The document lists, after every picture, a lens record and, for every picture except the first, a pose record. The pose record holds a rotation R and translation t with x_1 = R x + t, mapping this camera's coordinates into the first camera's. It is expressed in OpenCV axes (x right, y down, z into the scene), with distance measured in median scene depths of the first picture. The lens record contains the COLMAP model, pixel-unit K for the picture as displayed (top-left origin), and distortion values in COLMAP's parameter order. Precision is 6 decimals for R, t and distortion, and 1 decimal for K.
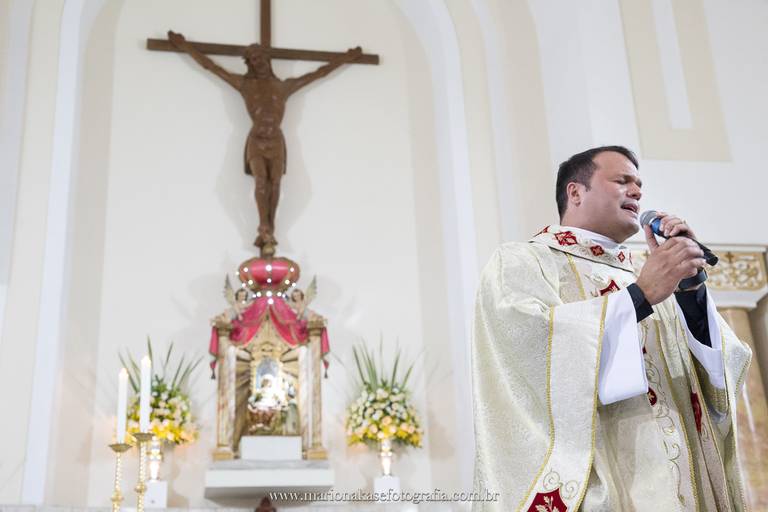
lens RADIAL K [[1054.4, 0, 384.0], [0, 1054.4, 256.0], [0, 0, 1]] dist [0.092516, 0.057663]
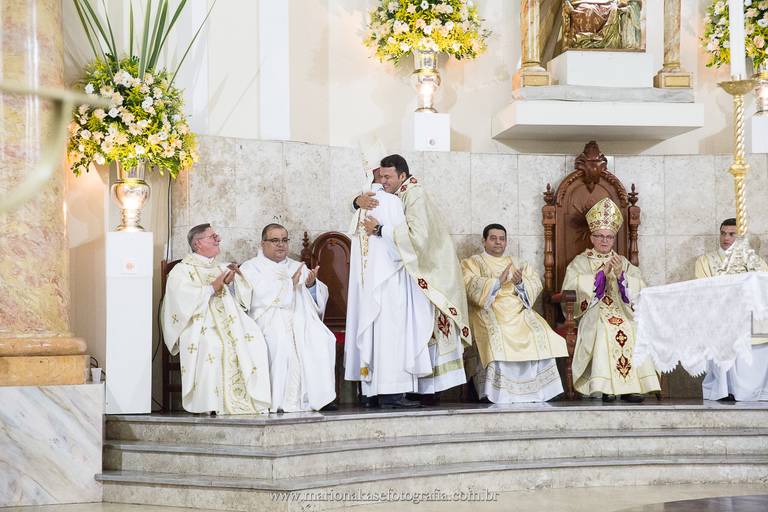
lens RADIAL K [[1444.0, 0, 384.0], [0, 1444.0, 256.0], [0, 0, 1]] dist [0.252791, 0.057200]
pose [[0.999426, 0.032367, -0.010035, -0.221634], [-0.027504, 0.947769, 0.317768, 0.007064], [0.019796, -0.317310, 0.948115, 0.096573]]
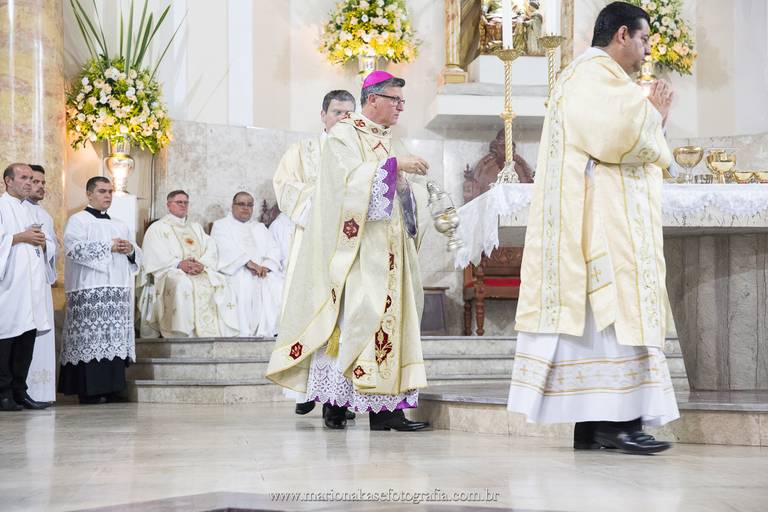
lens RADIAL K [[1305.3, 0, 384.0], [0, 1305.3, 256.0], [0, 0, 1]] dist [0.202455, 0.044702]
pose [[0.998526, 0.033266, -0.042891, -0.150360], [-0.018531, 0.951634, 0.306674, 0.009660], [0.051018, -0.305428, 0.950848, -0.005368]]
